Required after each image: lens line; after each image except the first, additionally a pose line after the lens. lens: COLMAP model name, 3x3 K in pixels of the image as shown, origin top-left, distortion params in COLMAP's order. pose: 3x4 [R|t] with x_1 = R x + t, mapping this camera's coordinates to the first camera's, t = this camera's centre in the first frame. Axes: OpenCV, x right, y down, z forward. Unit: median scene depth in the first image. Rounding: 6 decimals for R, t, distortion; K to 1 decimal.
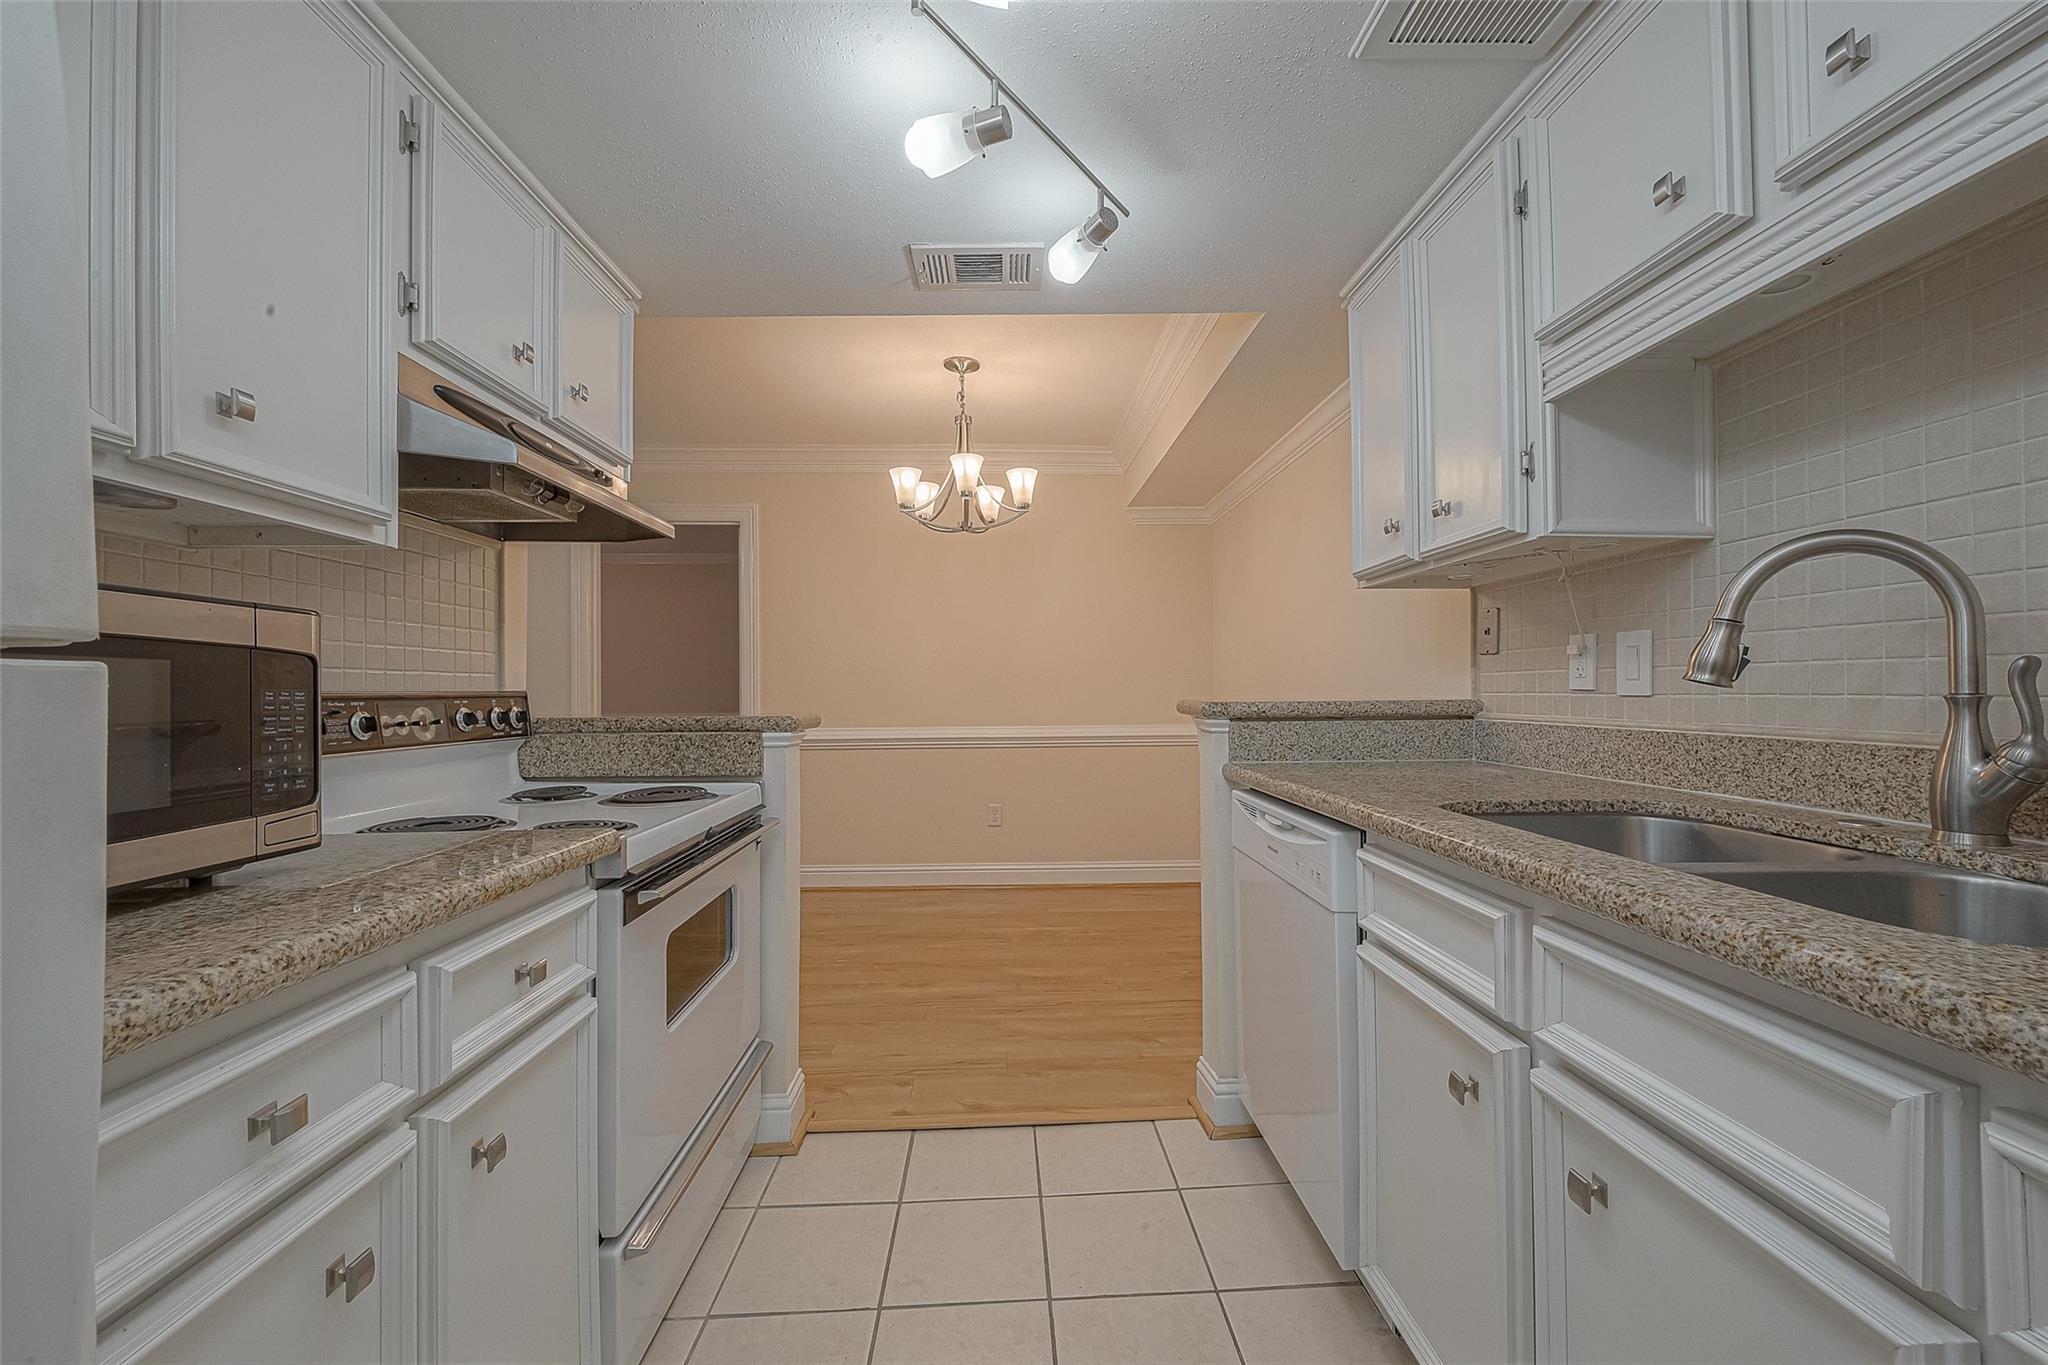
lens RADIAL K [[819.3, 0, 1007.8], [0, 819.3, 684.6], [0, 0, 1]] dist [-0.000073, 0.000010]
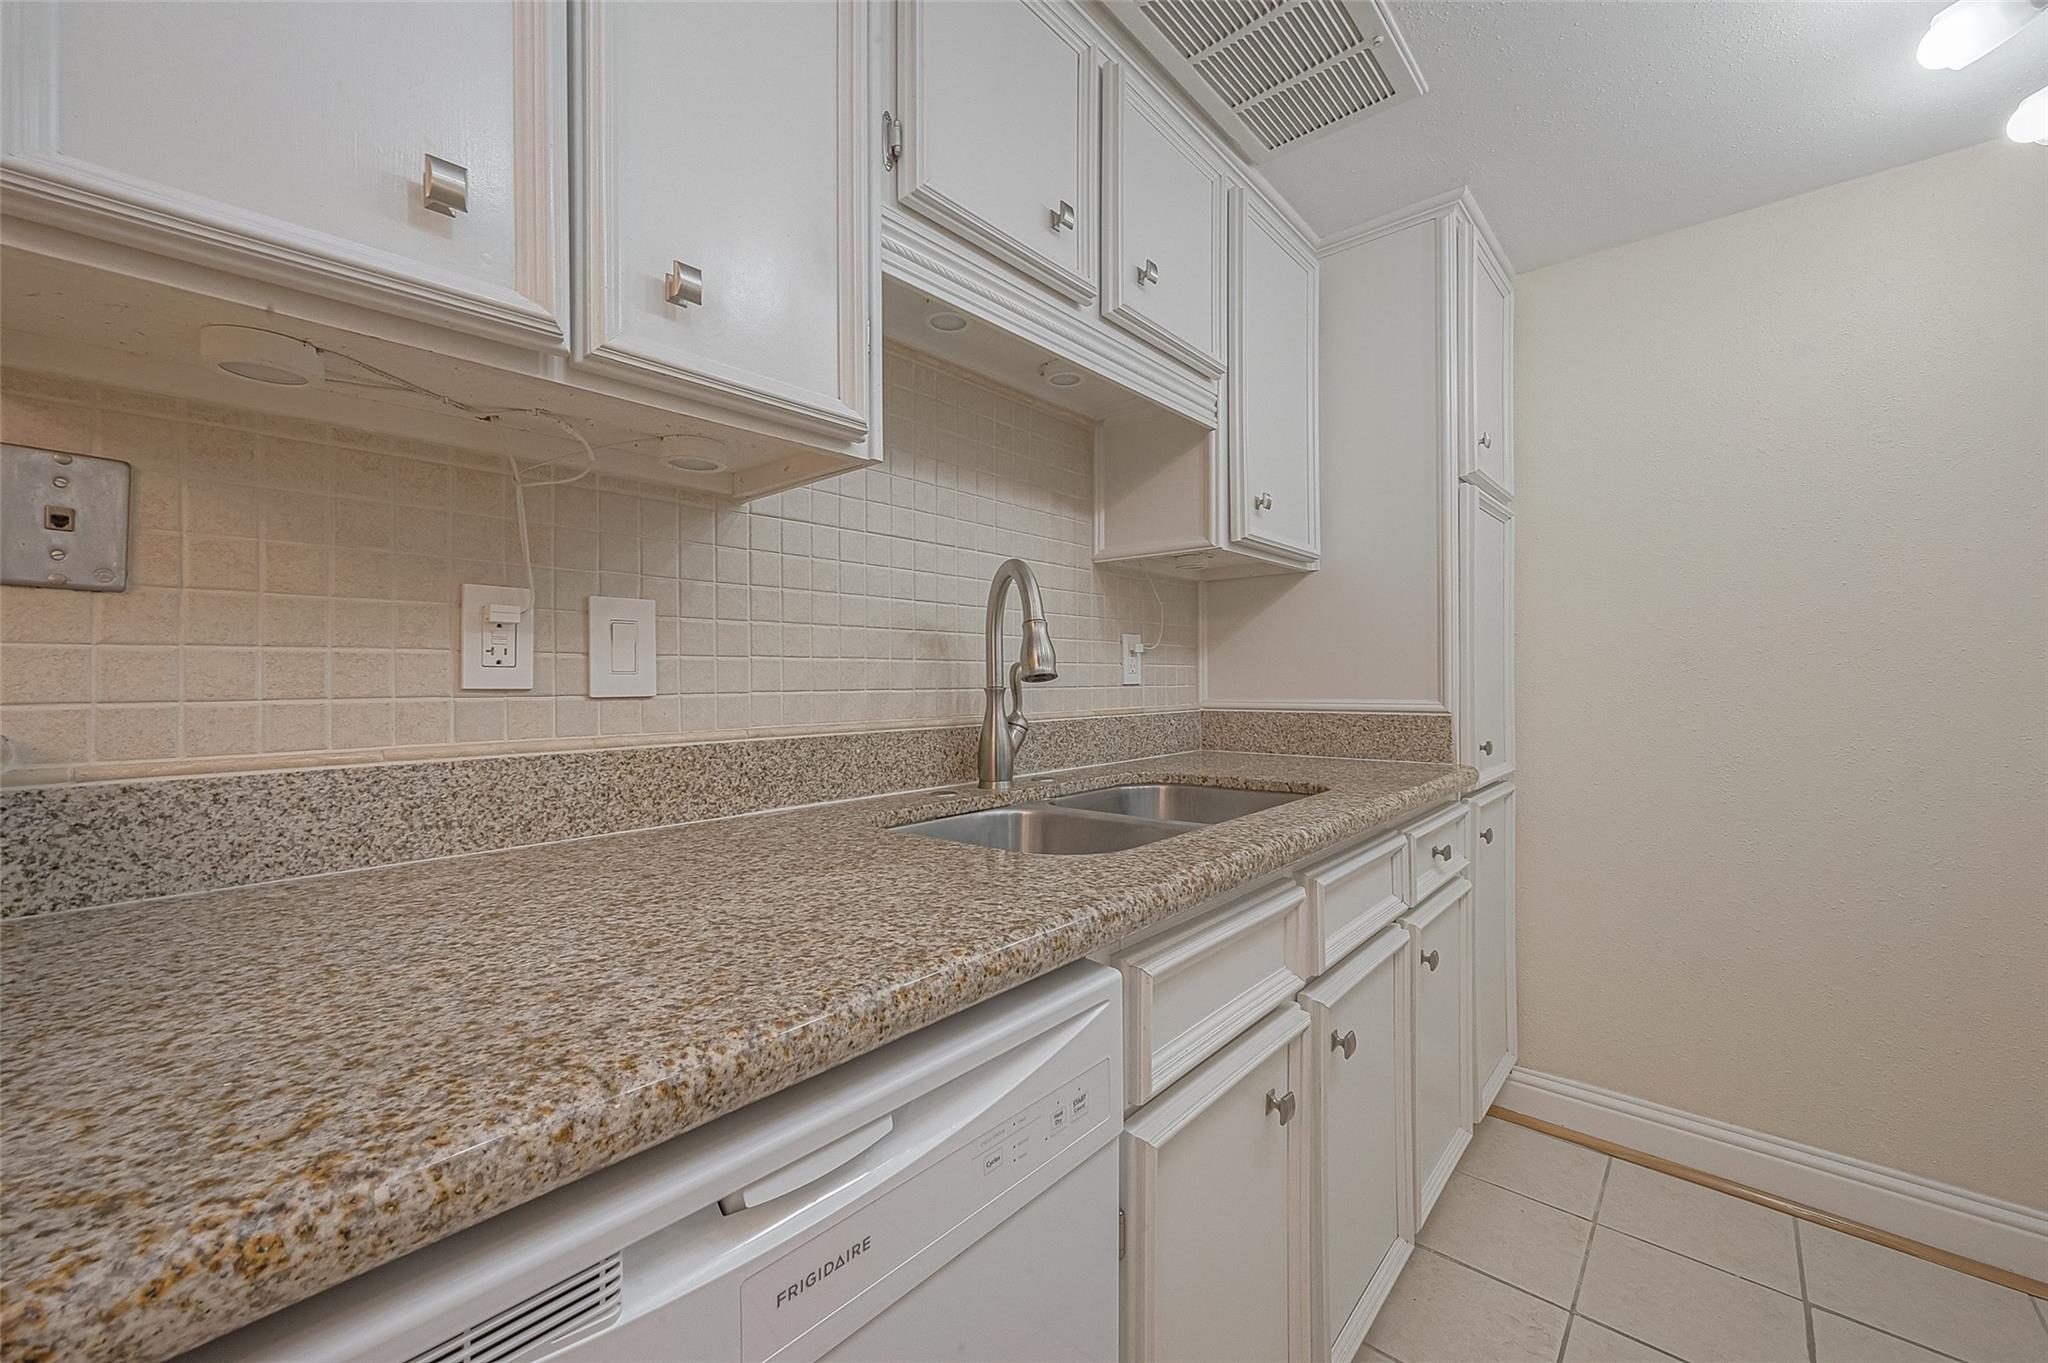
lens RADIAL K [[819.3, 0, 1007.8], [0, 819.3, 683.6], [0, 0, 1]] dist [-0.000073, 0.000010]
pose [[-0.741501, 0.007685, 0.670907, 0.099317], [0.006359, 0.999970, -0.004426, 0.007161], [-0.670921, 0.000984, -0.741528, 1.257823]]
